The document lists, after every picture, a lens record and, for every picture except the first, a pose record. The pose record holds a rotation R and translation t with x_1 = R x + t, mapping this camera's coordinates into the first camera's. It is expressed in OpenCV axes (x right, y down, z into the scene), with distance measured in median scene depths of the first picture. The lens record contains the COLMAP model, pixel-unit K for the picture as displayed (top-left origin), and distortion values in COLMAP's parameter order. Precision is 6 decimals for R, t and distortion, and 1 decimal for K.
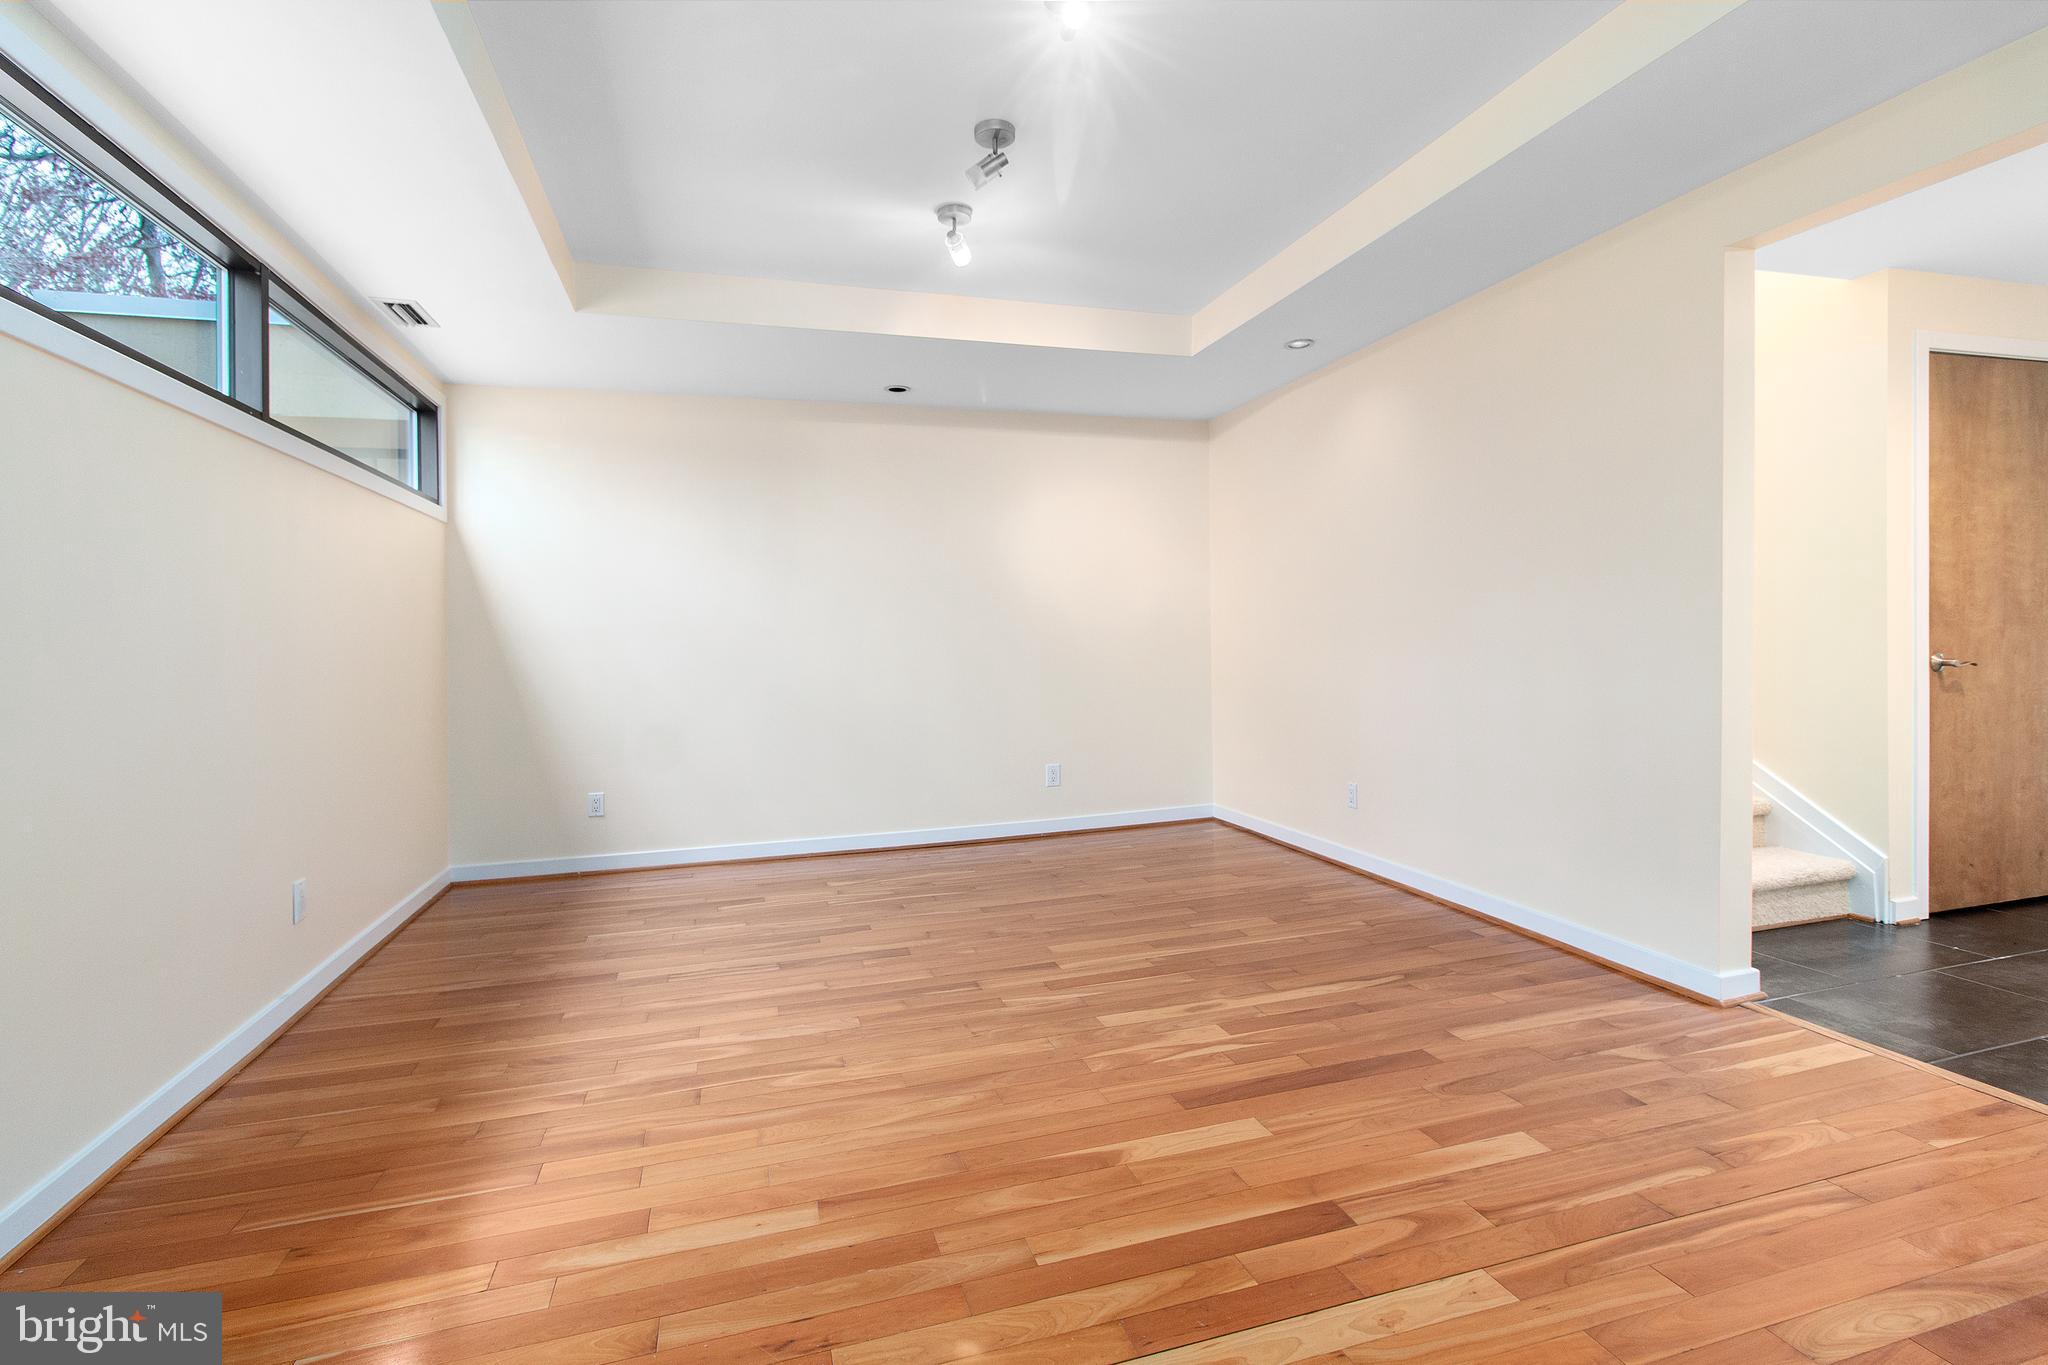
lens RADIAL K [[960.2, 0, 1019.2], [0, 960.2, 613.3], [0, 0, 1]] dist [0.001587, 0.000075]
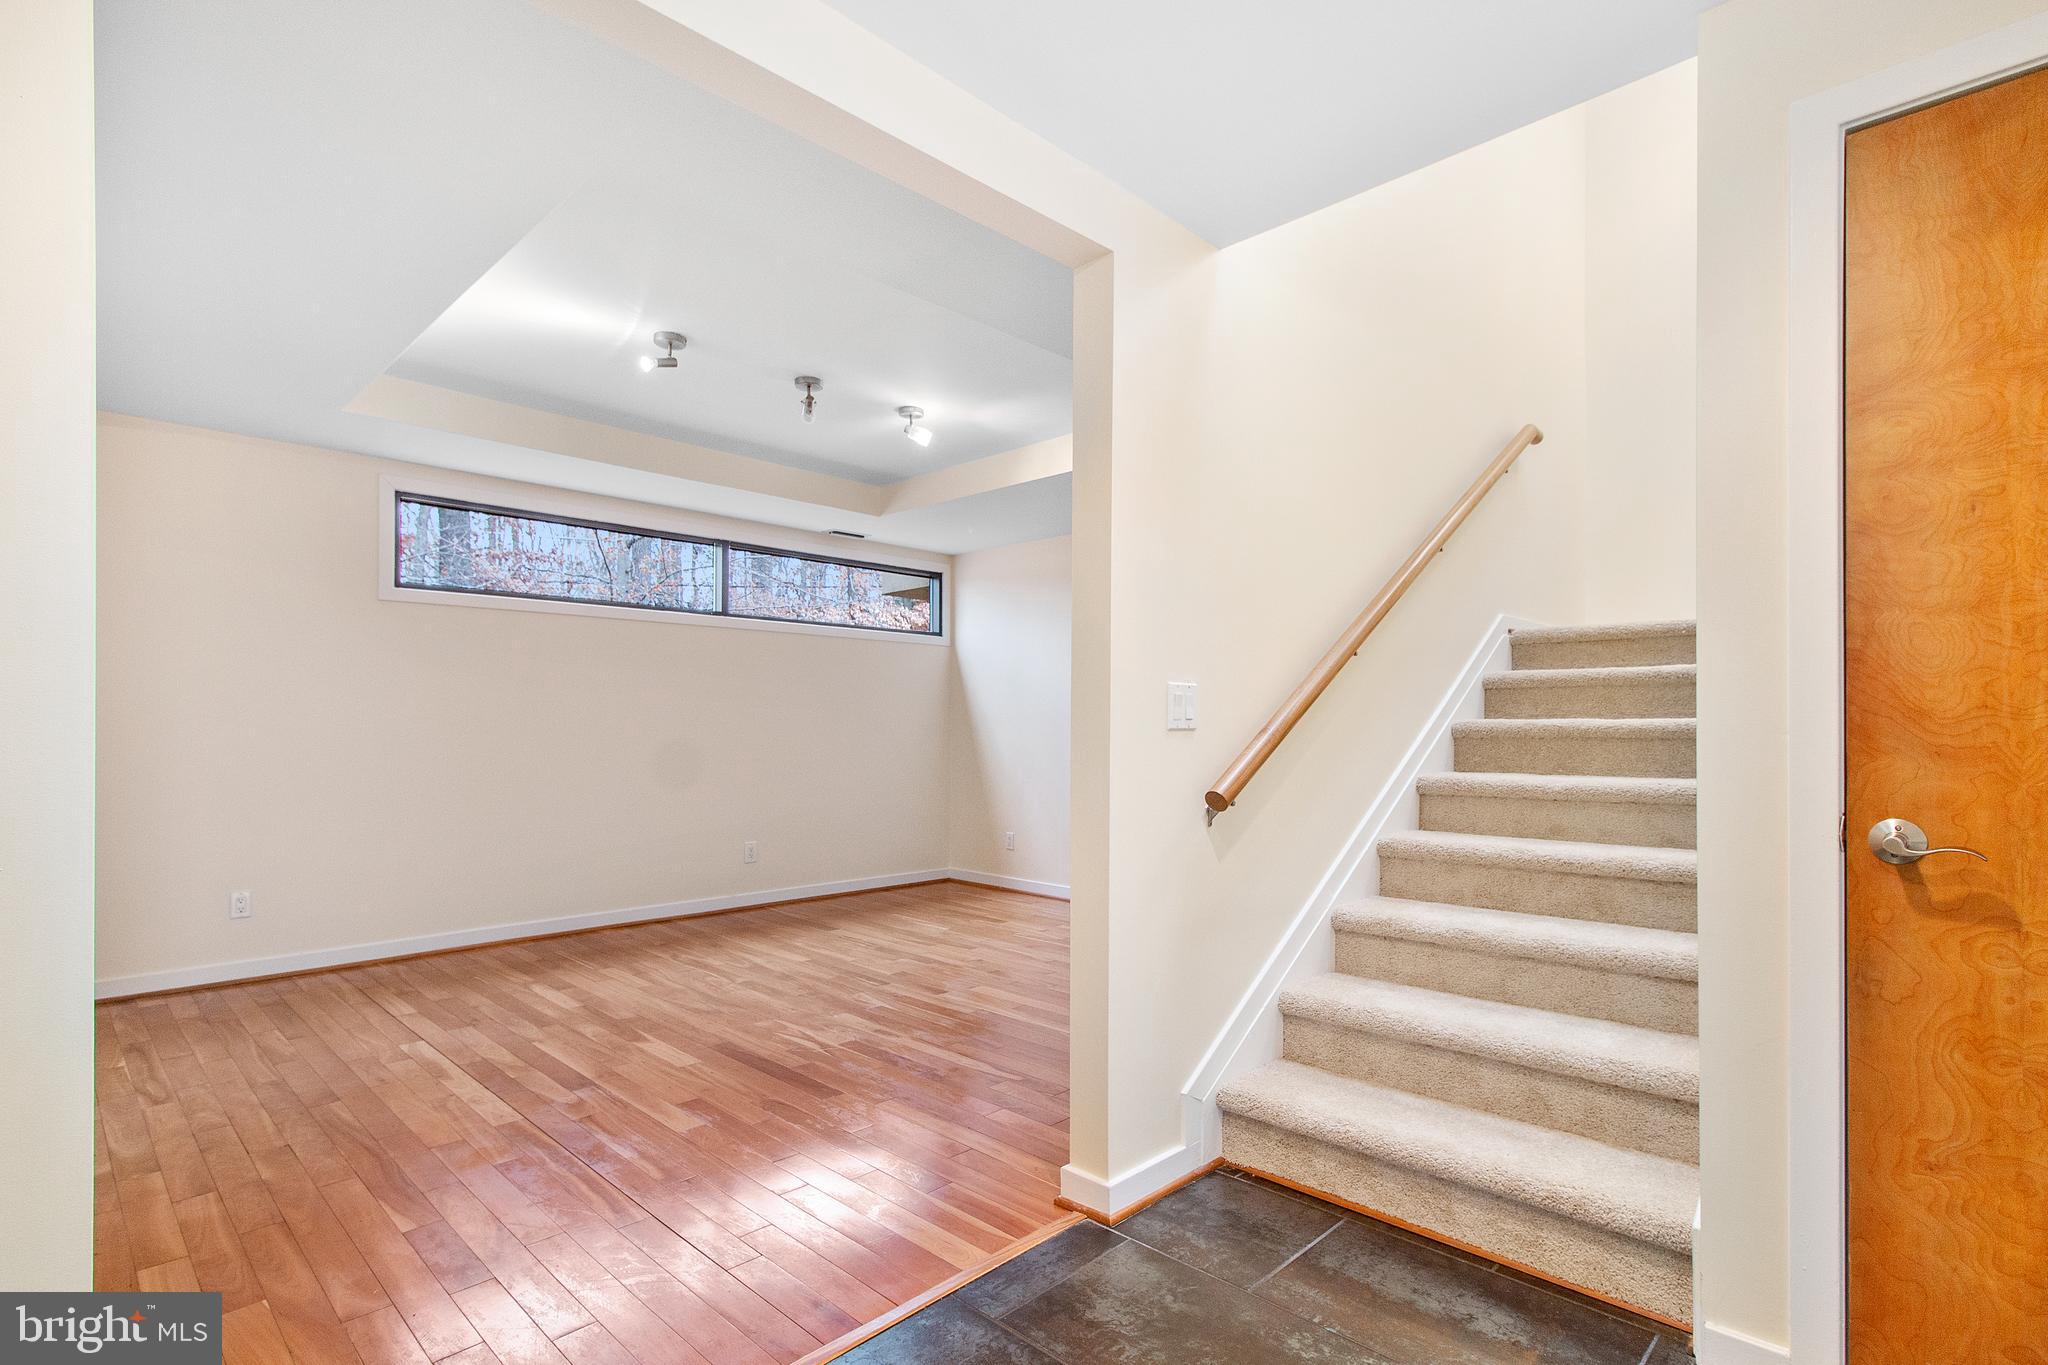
lens RADIAL K [[984.0, 0, 1024.0], [0, 984.0, 682.5], [0, 0, 1]] dist [0.000824, 0.000161]
pose [[0.482643, -0.016487, -0.875662, 1.433667], [0.007486, 0.999864, -0.014699, -0.020193], [0.875785, 0.000539, 0.482701, 0.562023]]
